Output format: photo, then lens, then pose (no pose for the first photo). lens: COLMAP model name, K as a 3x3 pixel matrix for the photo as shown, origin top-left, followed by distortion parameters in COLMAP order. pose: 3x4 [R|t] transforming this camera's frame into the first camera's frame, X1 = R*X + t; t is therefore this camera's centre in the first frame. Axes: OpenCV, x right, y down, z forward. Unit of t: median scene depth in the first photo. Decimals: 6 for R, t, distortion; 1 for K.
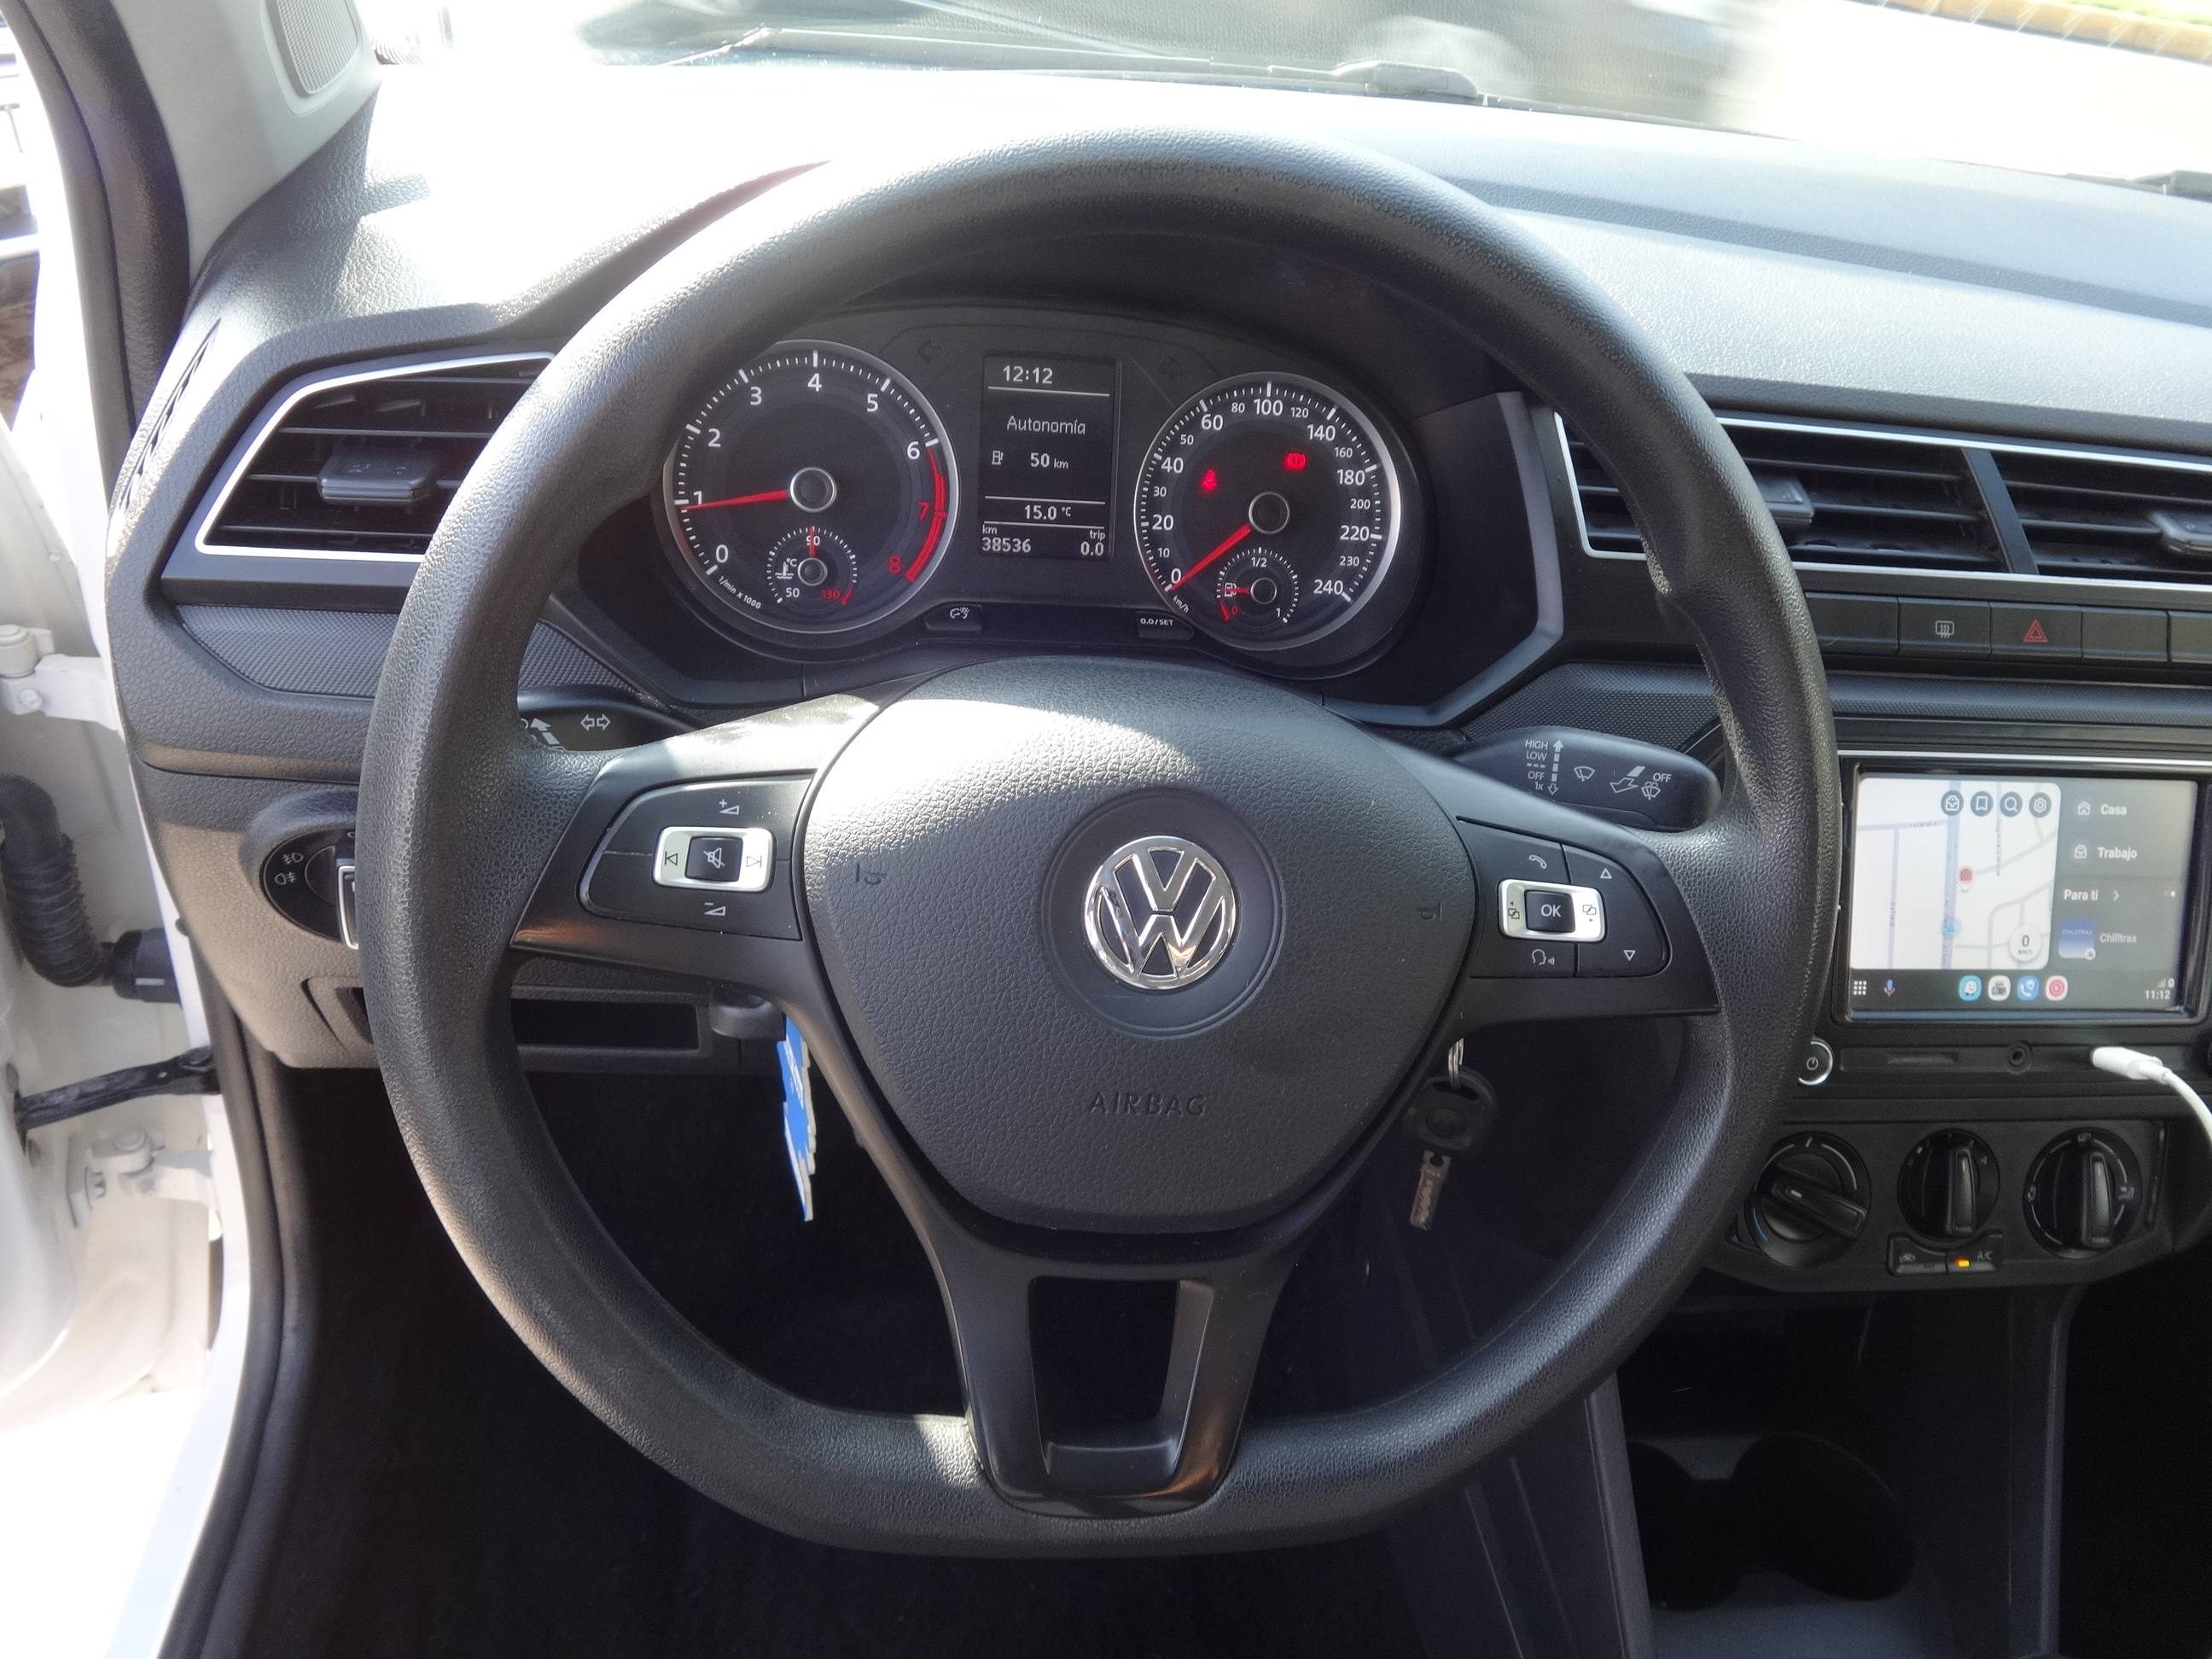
lens RADIAL K [[1683.5, 0, 1106.0], [0, 1683.5, 829.5], [0, 0, 1]] dist [-0.002548, 0.003794]
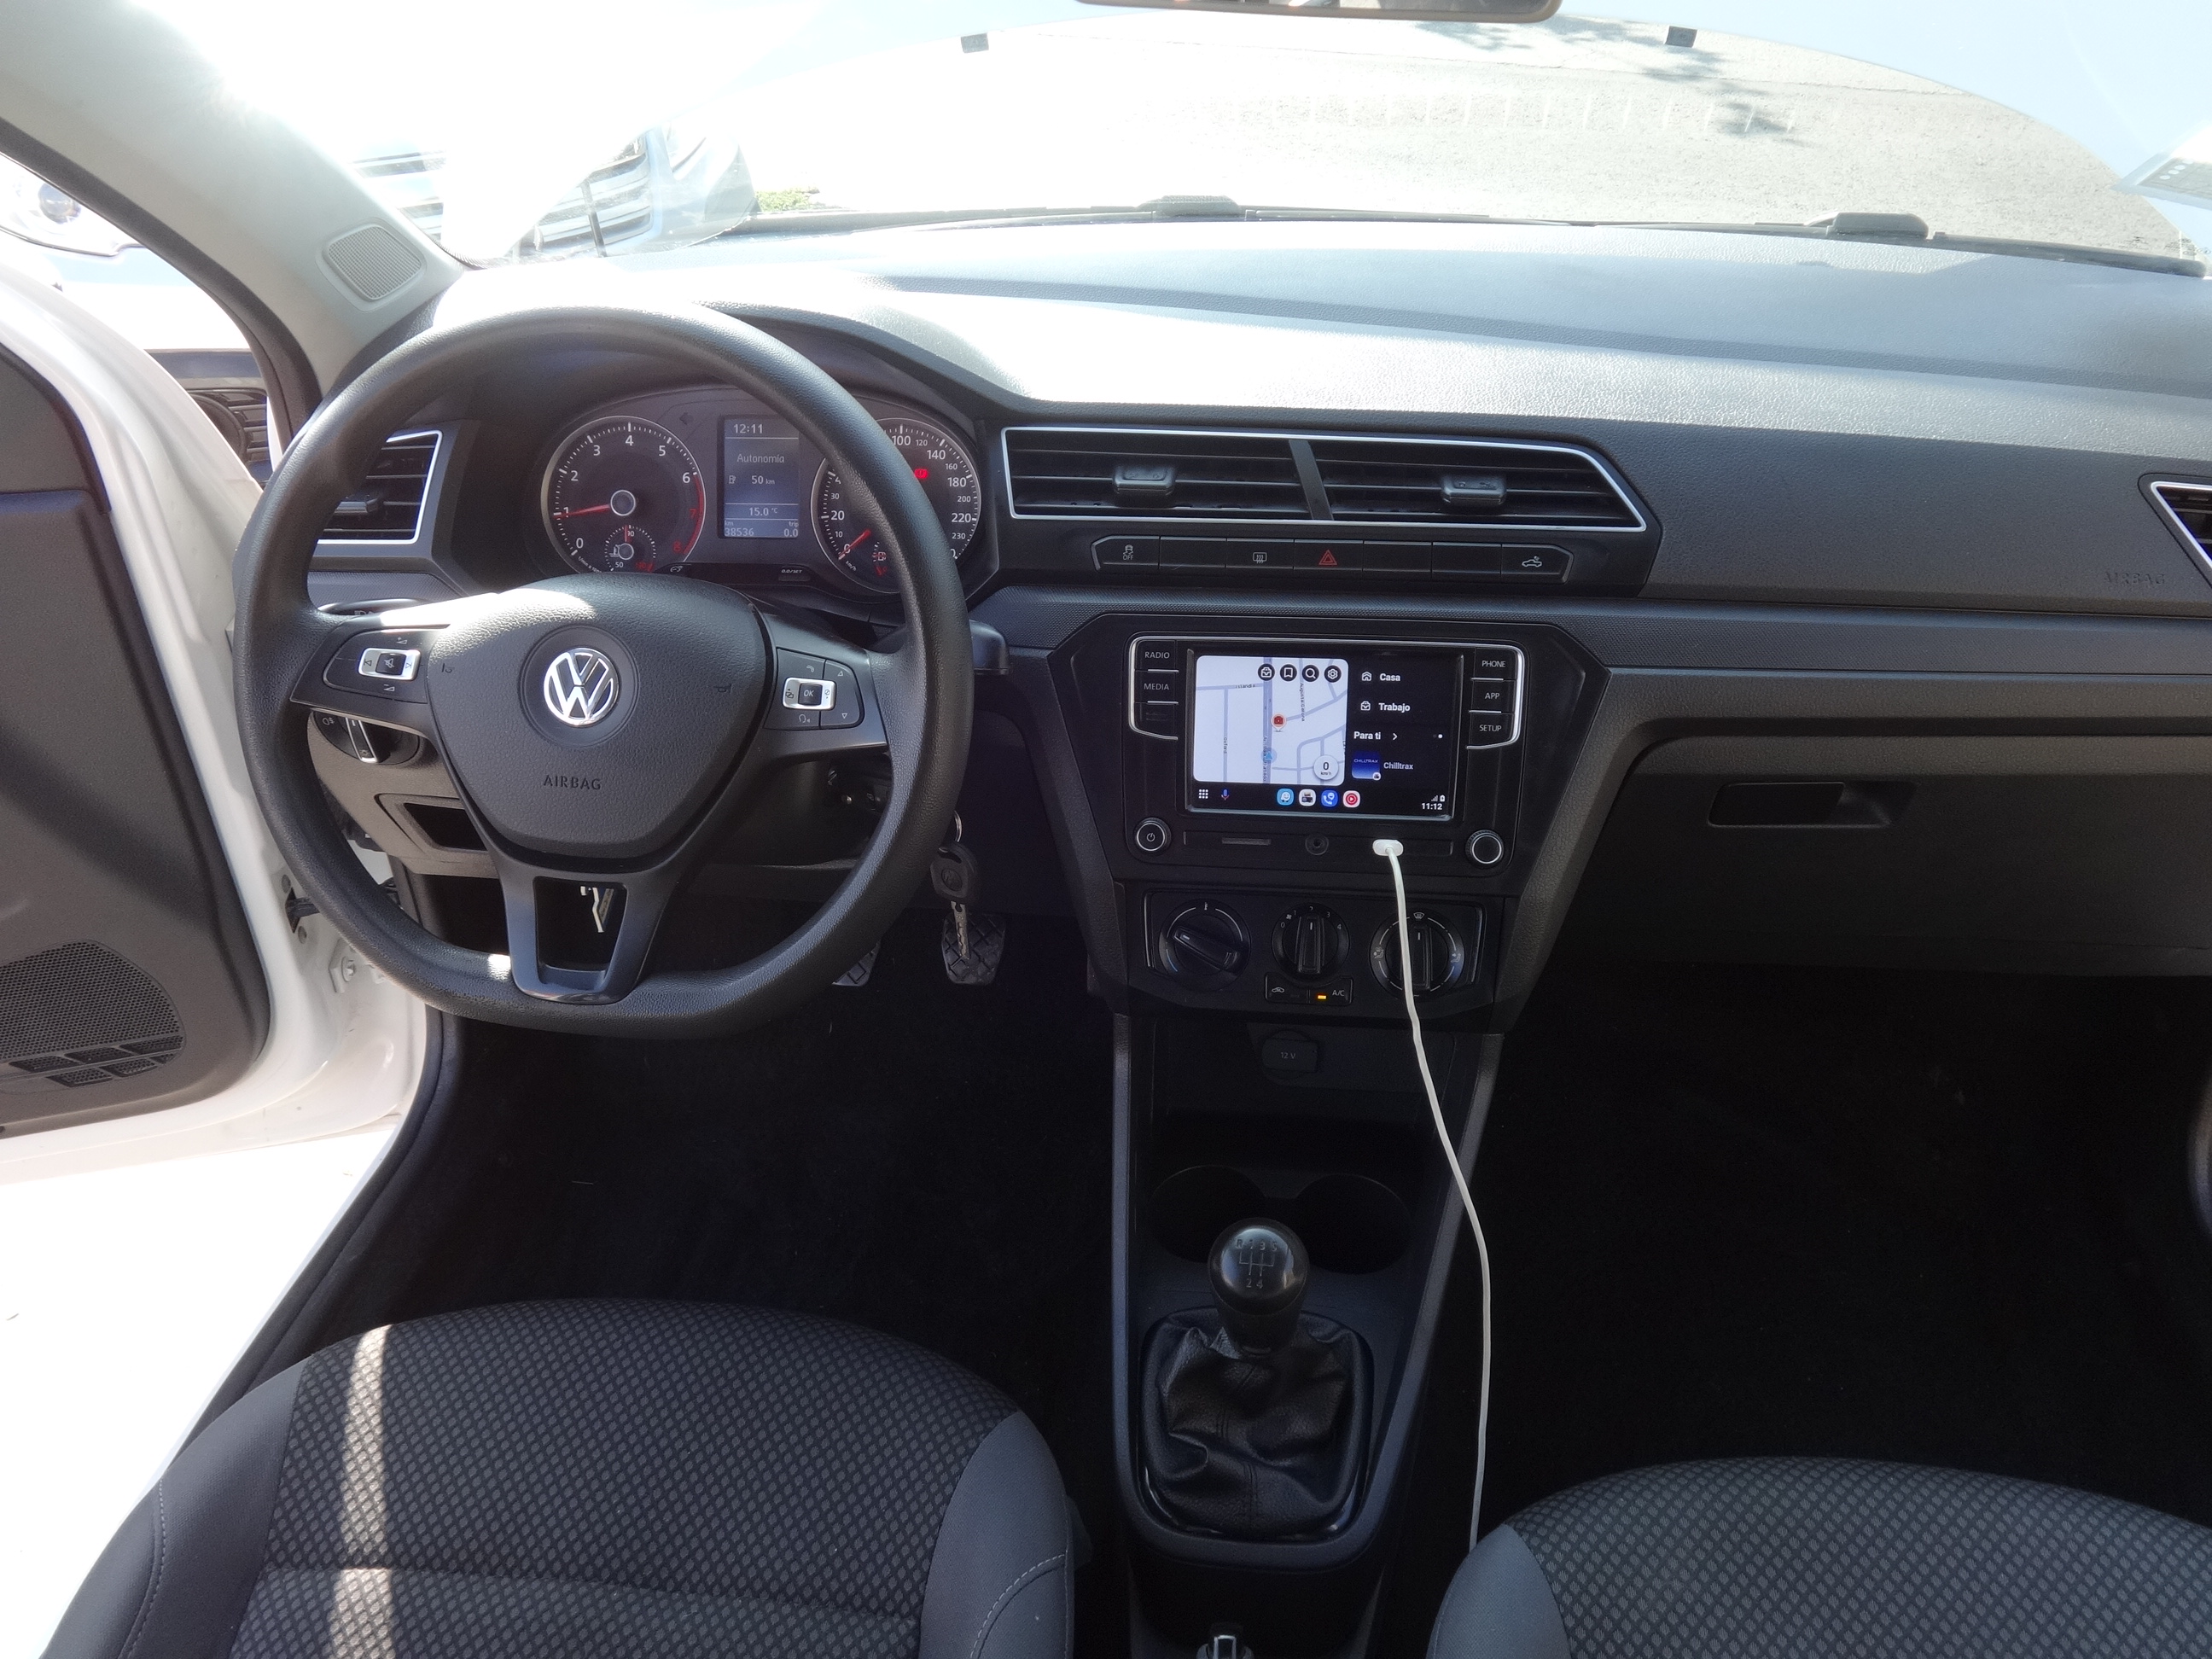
lens RADIAL K [[1639.5, 0, 1106.0], [0, 1639.5, 829.5], [0, 0, 1]] dist [-0.004215, -0.000637]
pose [[0.959191, 0.009662, -0.282593, 0.770994], [-0.021345, 0.999038, -0.038295, 0.181892], [0.281951, 0.042765, 0.958475, -0.437419]]
